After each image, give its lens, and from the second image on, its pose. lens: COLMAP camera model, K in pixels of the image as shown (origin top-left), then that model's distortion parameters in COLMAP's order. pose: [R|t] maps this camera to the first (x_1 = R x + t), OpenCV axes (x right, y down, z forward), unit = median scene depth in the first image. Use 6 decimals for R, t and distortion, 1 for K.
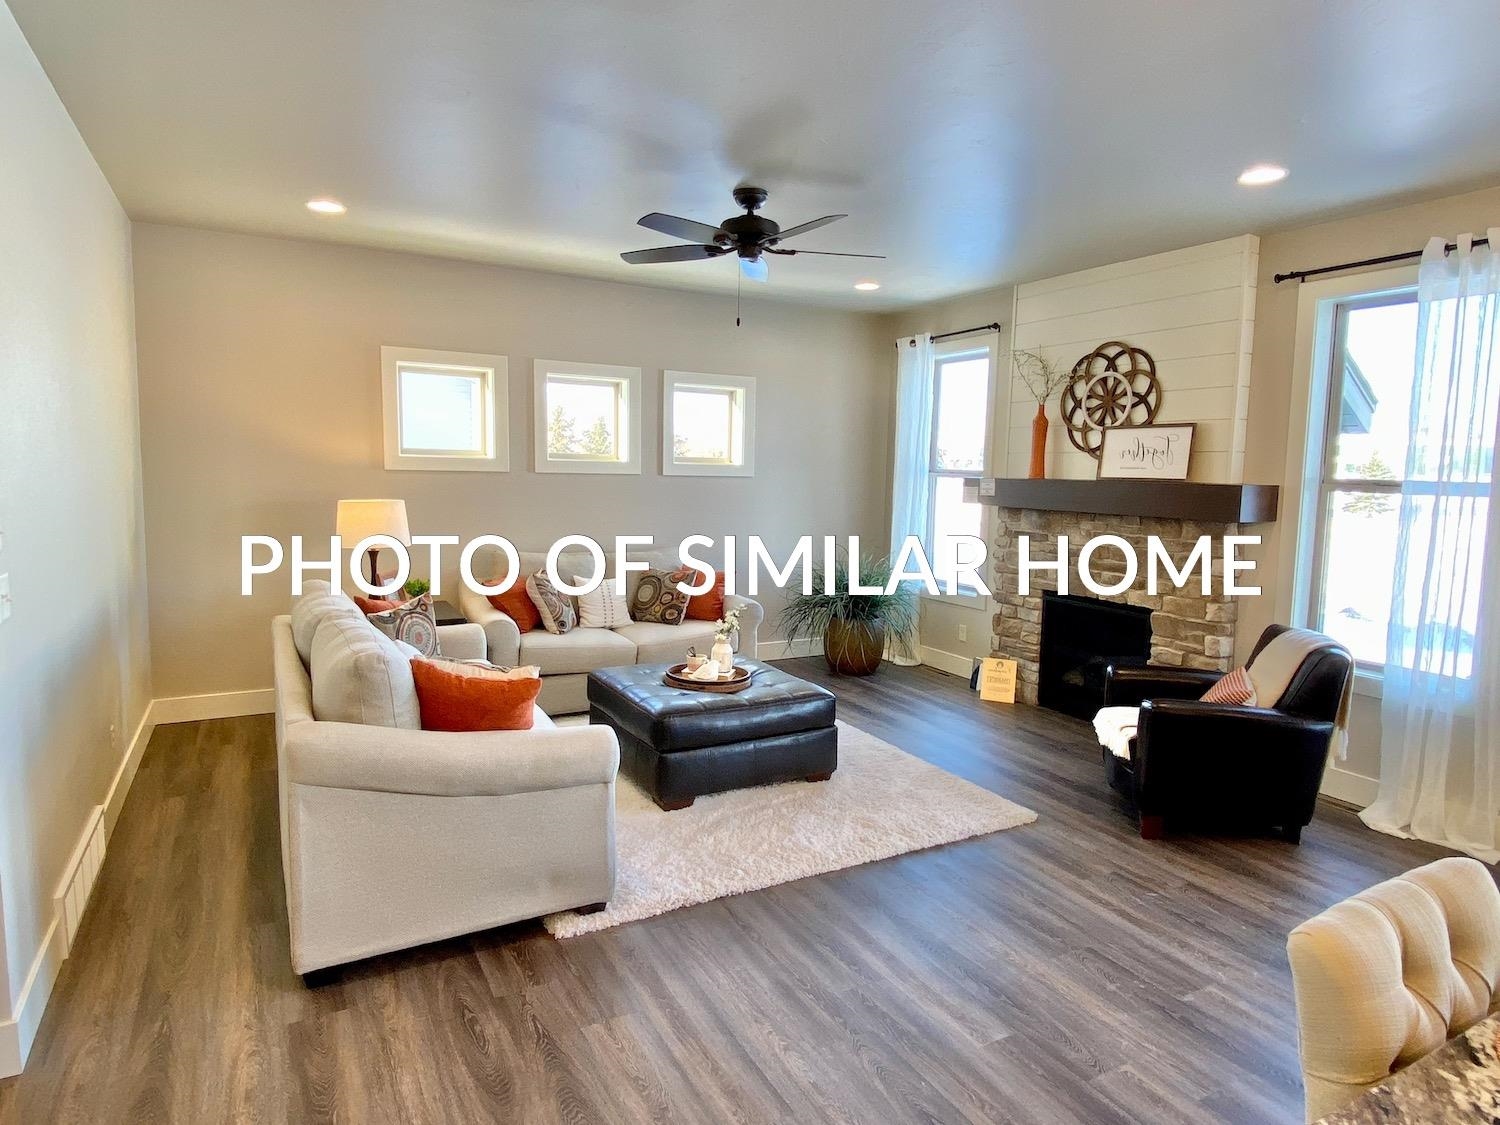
lens RADIAL K [[890.3, 0, 751.3], [0, 890.3, 557.7], [0, 0, 1]] dist [0.013890, -0.004962]
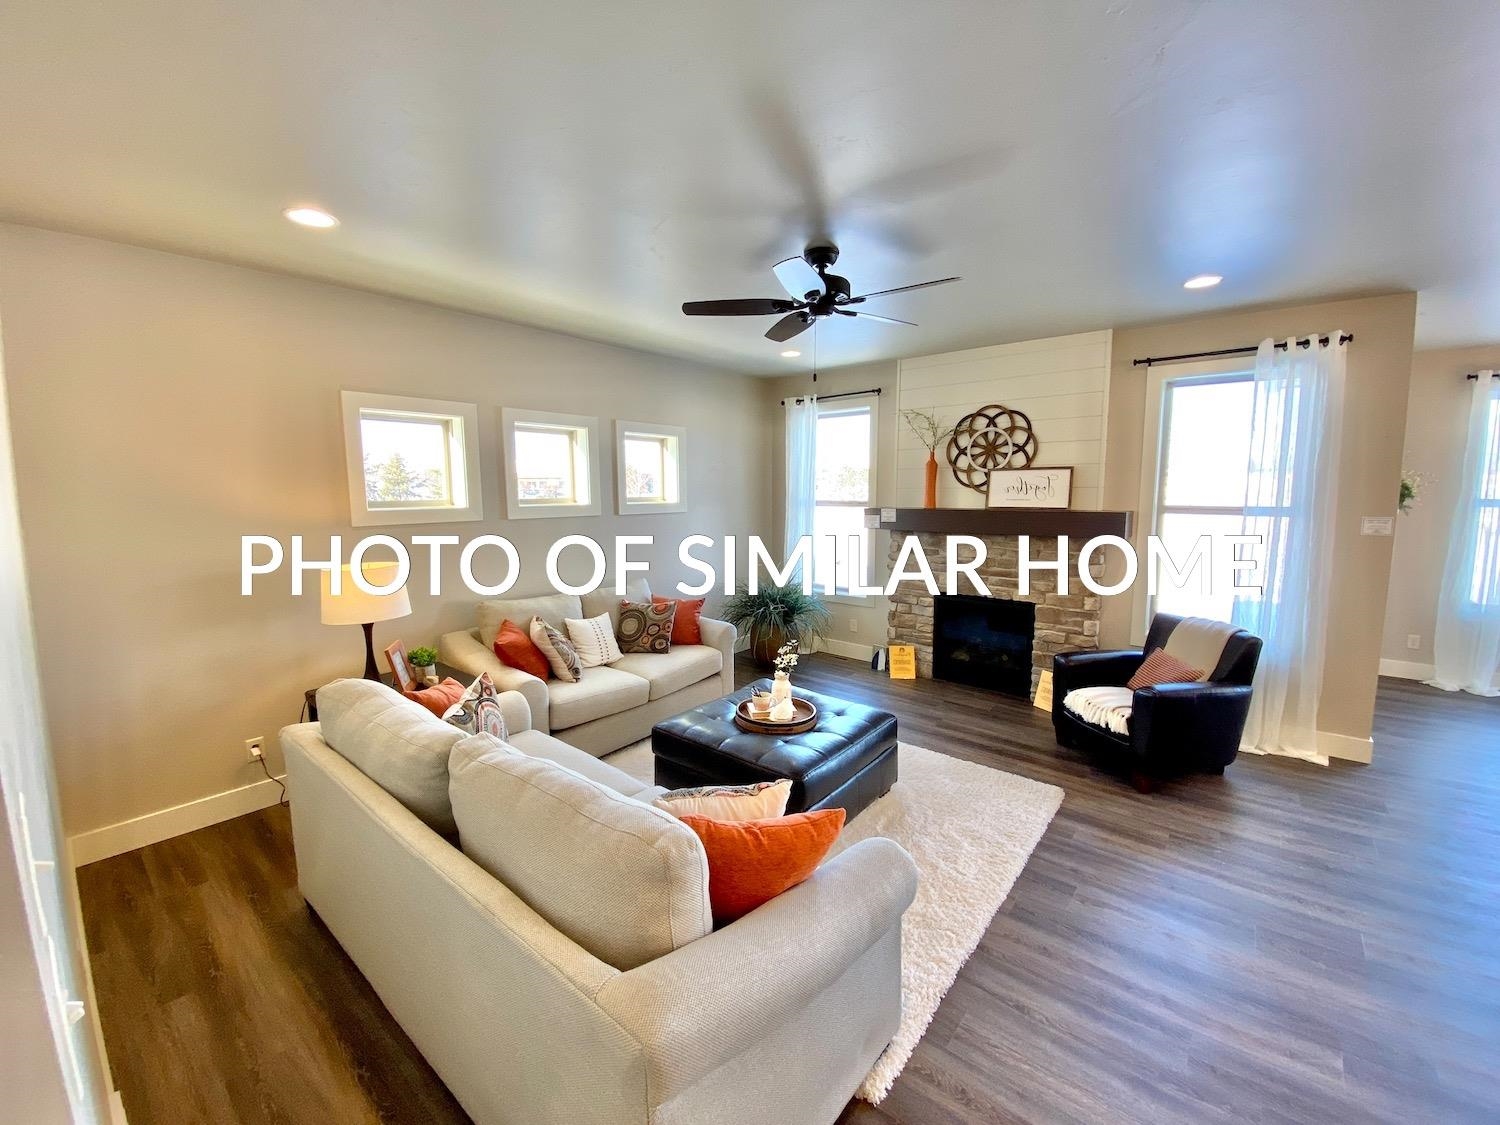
lens RADIAL K [[607.3, 0, 757.9], [0, 607.3, 561.2], [0, 0, 1]] dist [-0.005452, -0.007695]
pose [[0.927680, -0.069707, 0.366813, -0.272006], [0.062421, 0.997546, 0.031705, -0.060445], [-0.368123, -0.006515, 0.929754, 0.288968]]
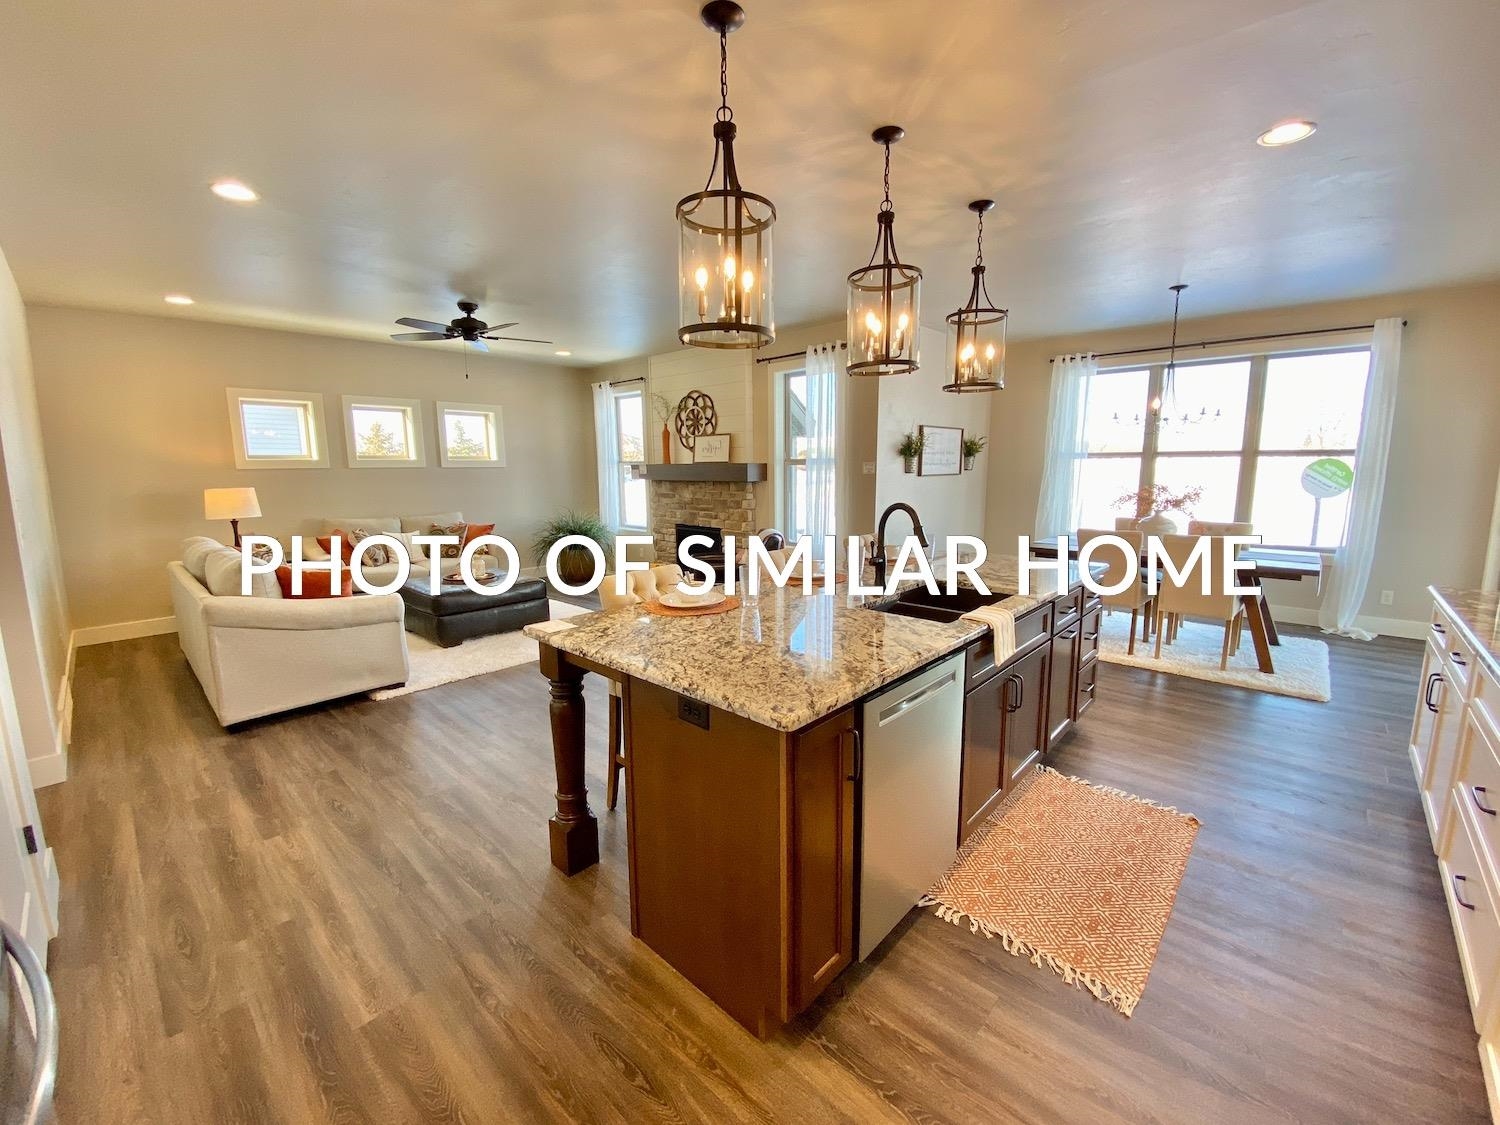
lens RADIAL K [[607.3, 0, 764.1], [0, 607.3, 566.6], [0, 0, 1]] dist [-0.005452, -0.007695]
pose [[0.942454, -0.077502, 0.325228, 0.095761], [0.056627, 0.995710, 0.073184, 0.046230], [-0.329505, -0.050556, 0.942799, -0.286183]]
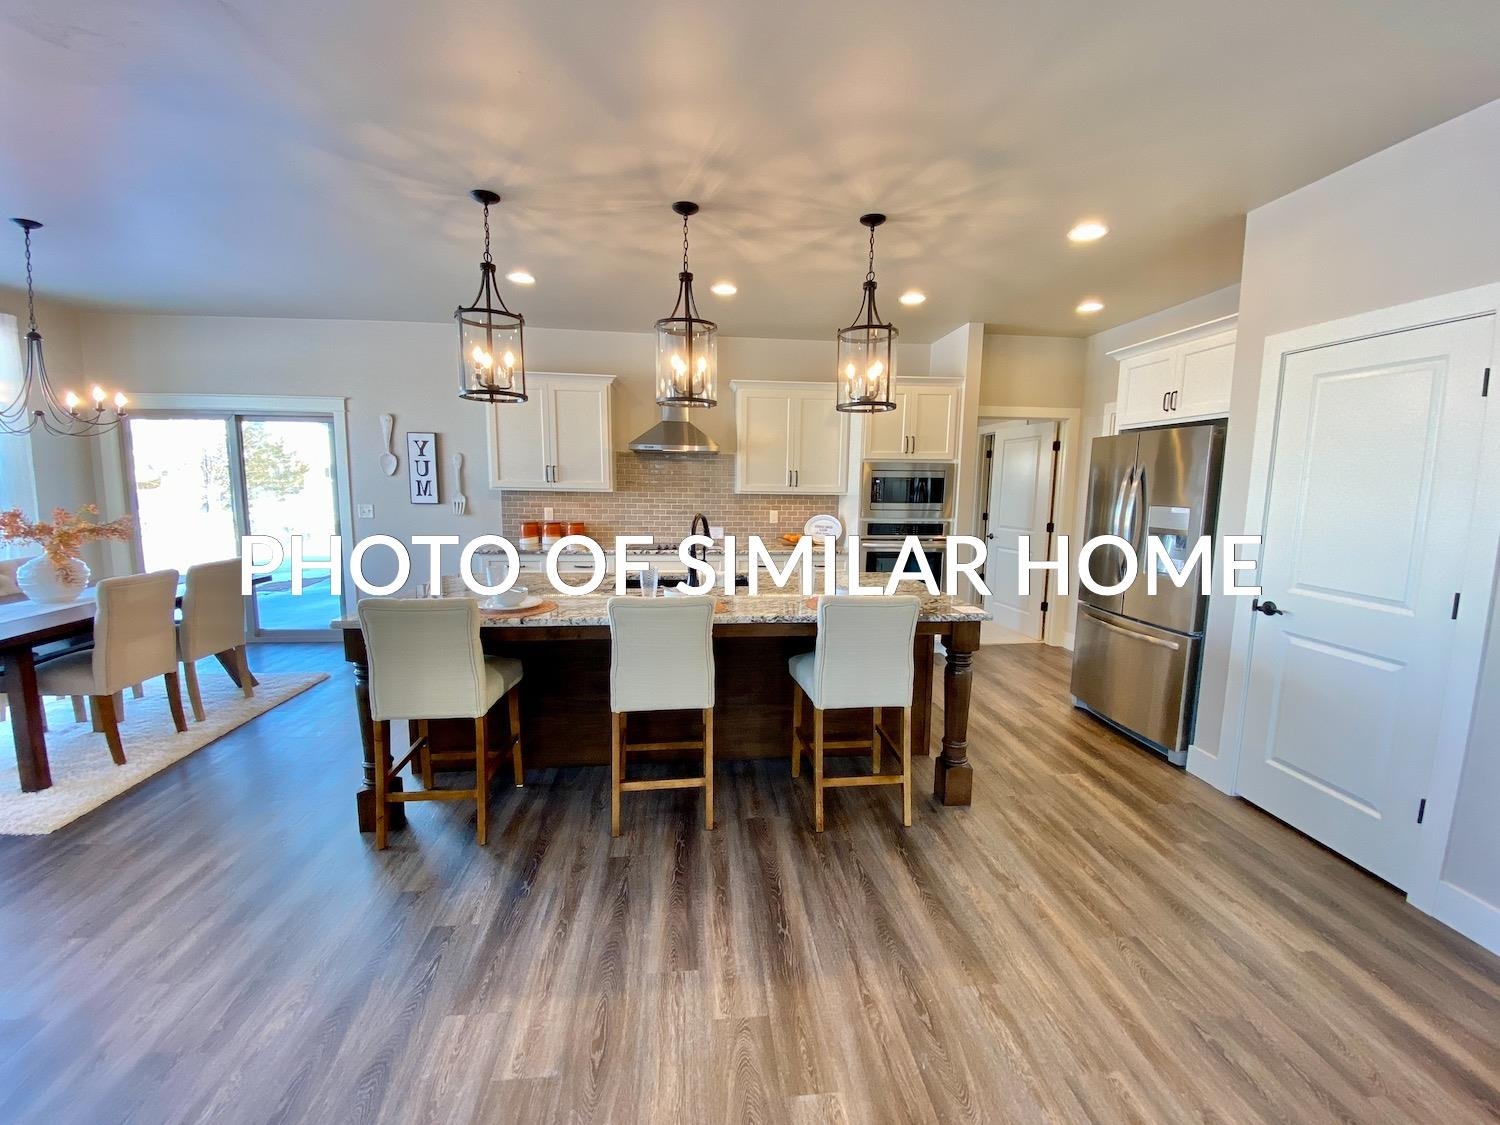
lens RADIAL K [[607.3, 0, 756.8], [0, 607.3, 553.9], [0, 0, 1]] dist [-0.005452, -0.007695]
pose [[-0.924903, -0.080495, 0.371585, 0.070818], [0.002925, 0.975796, 0.218662, -0.056600], [-0.380193, 0.203328, -0.902281, 0.690366]]
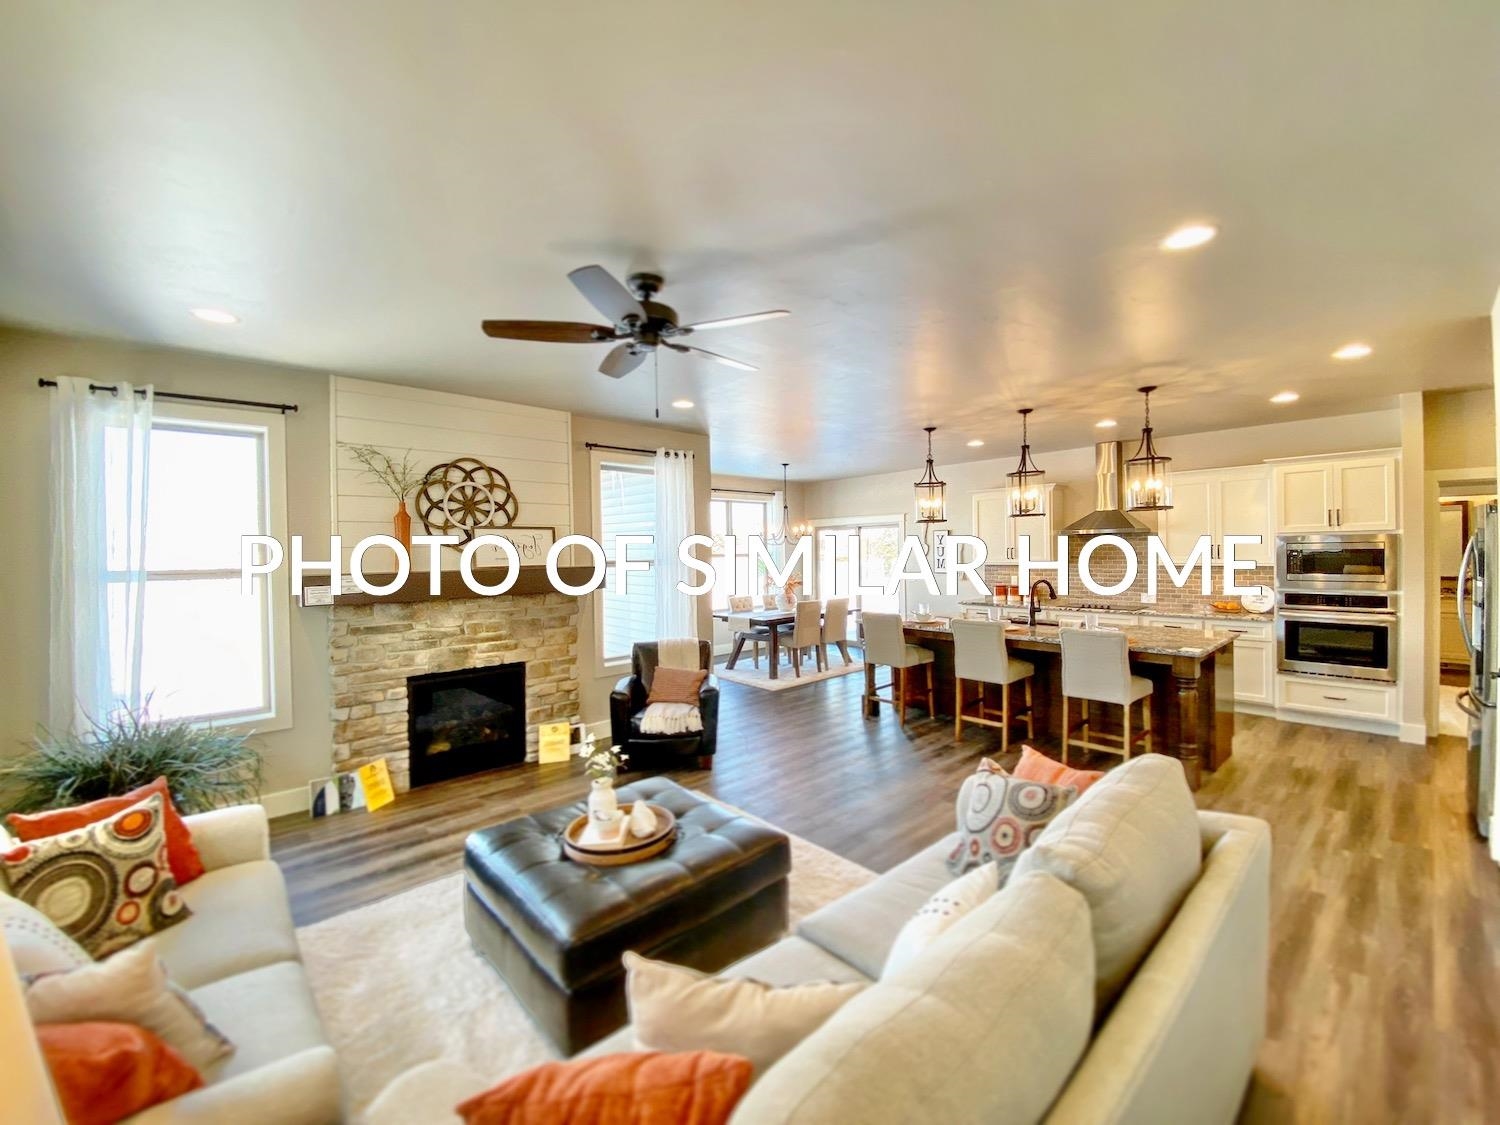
lens RADIAL K [[607.3, 0, 760.9], [0, 607.3, 556.8], [0, 0, 1]] dist [-0.005452, -0.007695]
pose [[-0.246682, -0.026962, 0.968721, -0.514747], [0.110919, 0.992258, 0.055863, -0.110036], [-0.962728, 0.121230, -0.241781, 0.840798]]
